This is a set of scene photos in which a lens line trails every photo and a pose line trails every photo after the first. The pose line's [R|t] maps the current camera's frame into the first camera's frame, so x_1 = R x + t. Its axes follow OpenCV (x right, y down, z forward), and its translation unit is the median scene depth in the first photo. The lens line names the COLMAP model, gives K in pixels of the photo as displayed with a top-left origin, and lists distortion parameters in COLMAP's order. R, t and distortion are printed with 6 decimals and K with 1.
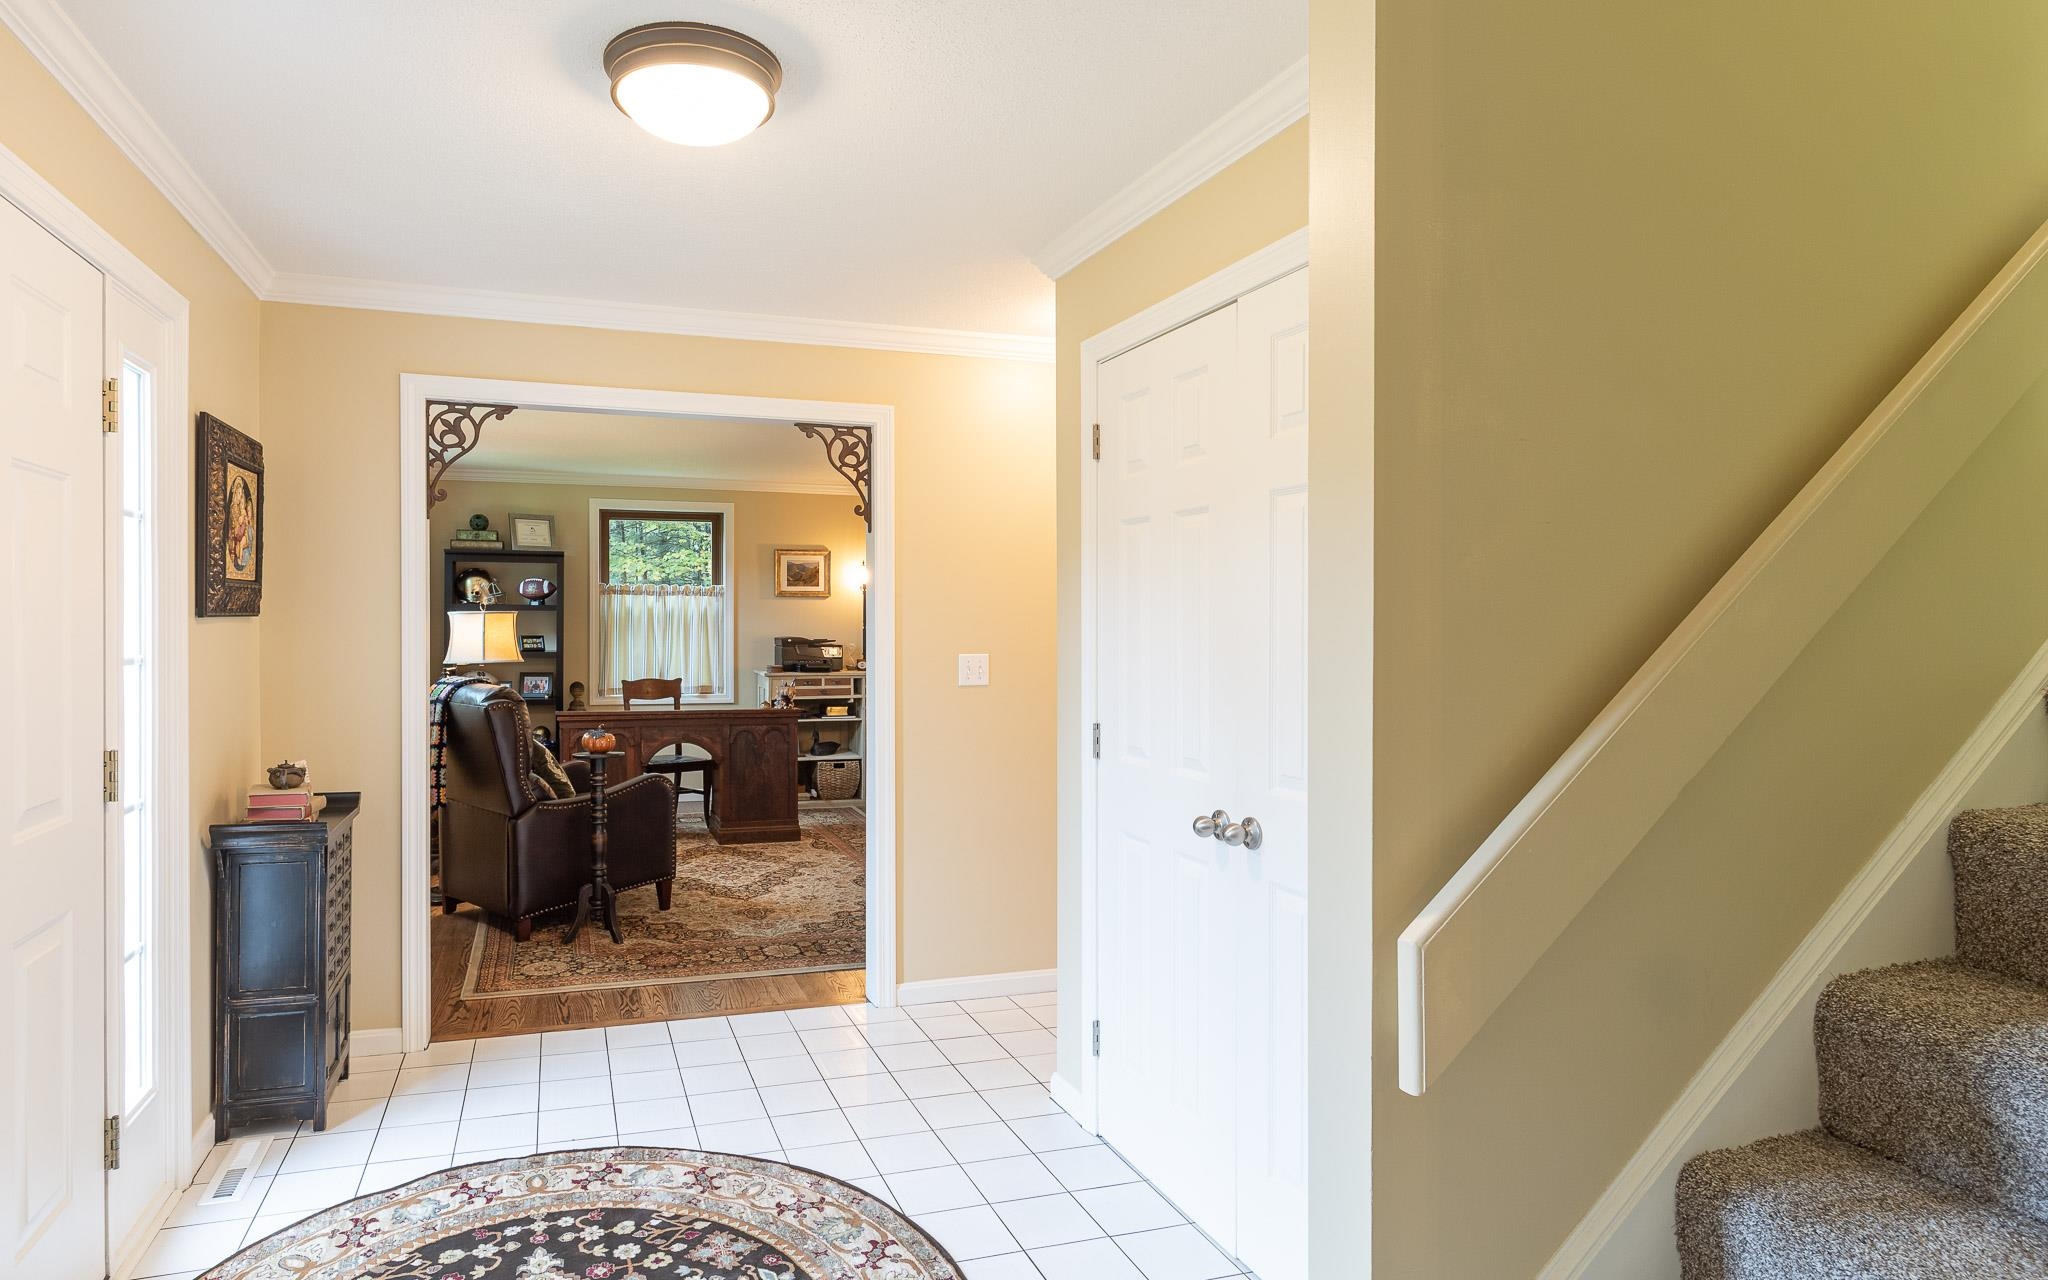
lens RADIAL K [[1078.6, 0, 843.5], [0, 1078.6, 627.7], [0, 0, 1]] dist [0.000004, 0.000033]
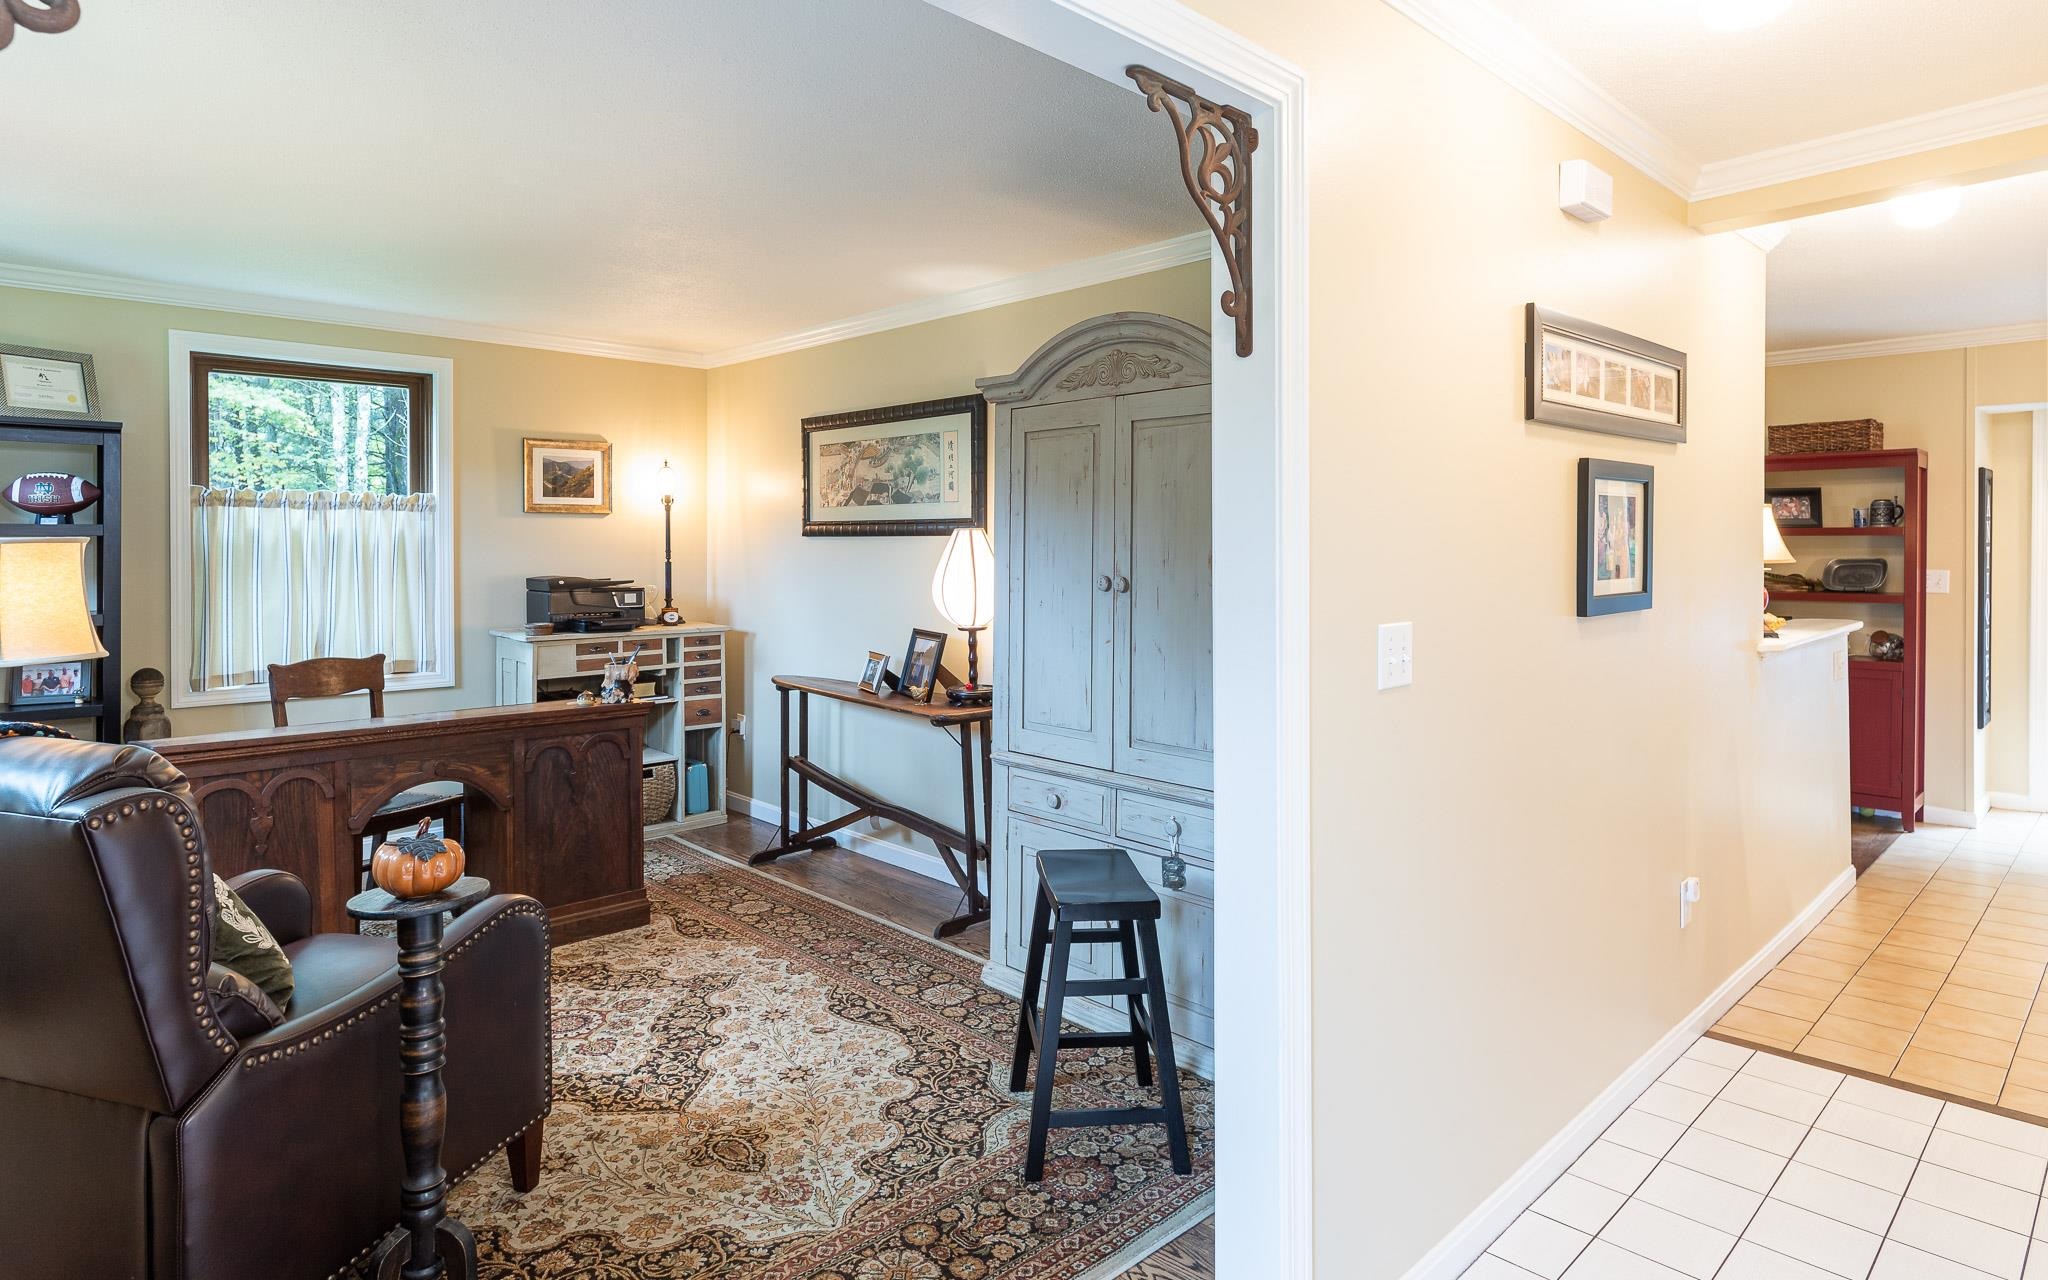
lens RADIAL K [[1141.6, 0, 1018.6], [0, 1141.6, 552.1], [0, 0, 1]] dist [-0.002305, -0.000517]
pose [[0.883989, -0.007811, 0.467443, -0.129196], [0.008213, 0.999966, 0.001177, -0.004776], [-0.467436, 0.002799, 0.884022, 0.297670]]
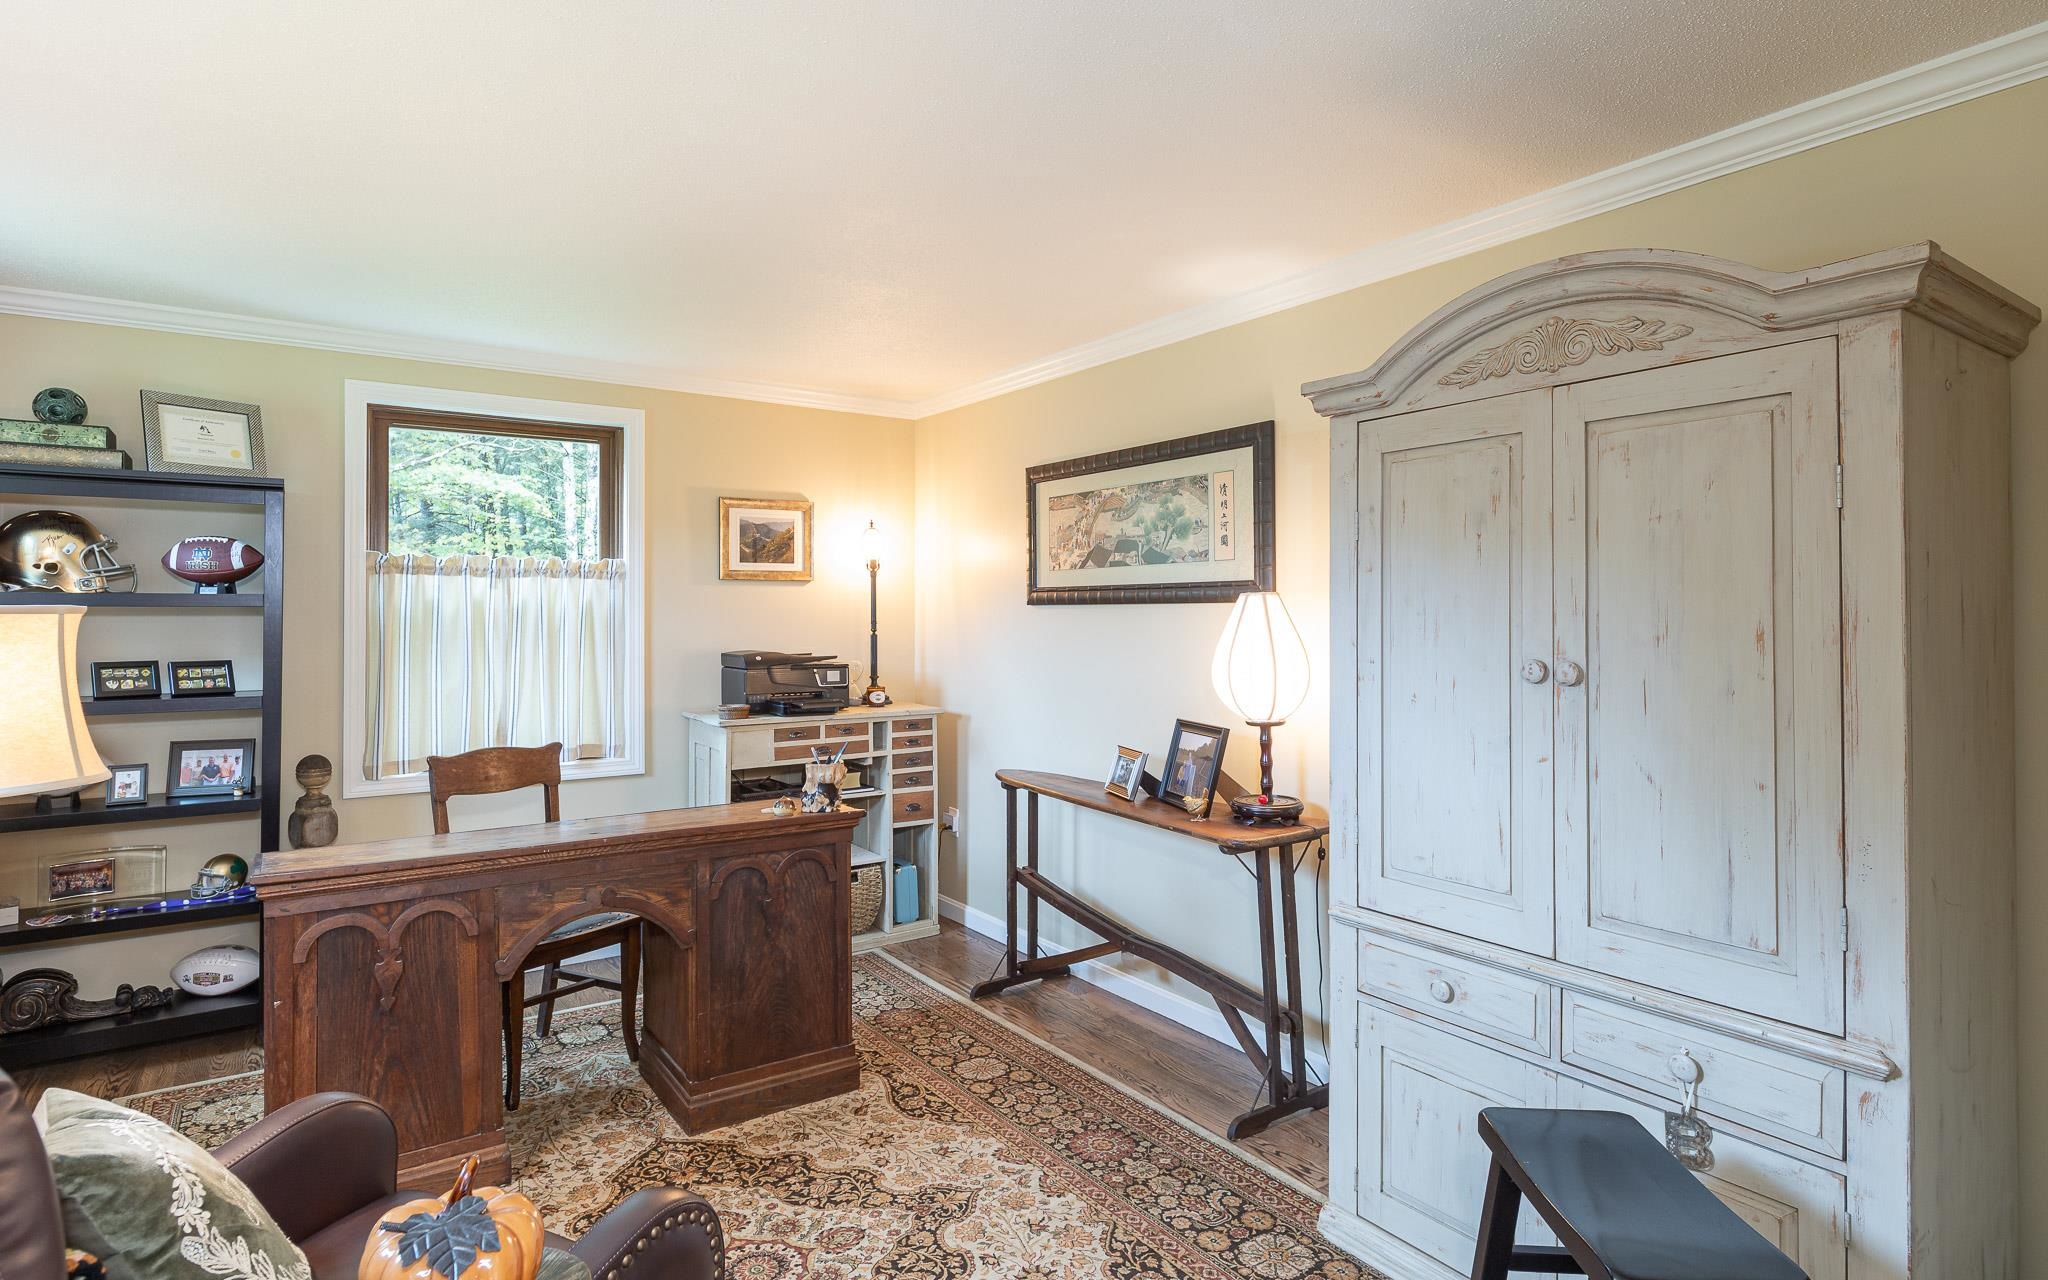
lens RADIAL K [[1088.3, 0, 1023.9], [0, 1088.3, 597.7], [0, 0, 1]] dist [-0.003483, -0.000227]
pose [[0.943354, -0.002057, 0.331782, -0.110235], [0.010164, 0.999691, -0.022700, -0.005585], [-0.331632, 0.024786, 0.943083, 0.440933]]
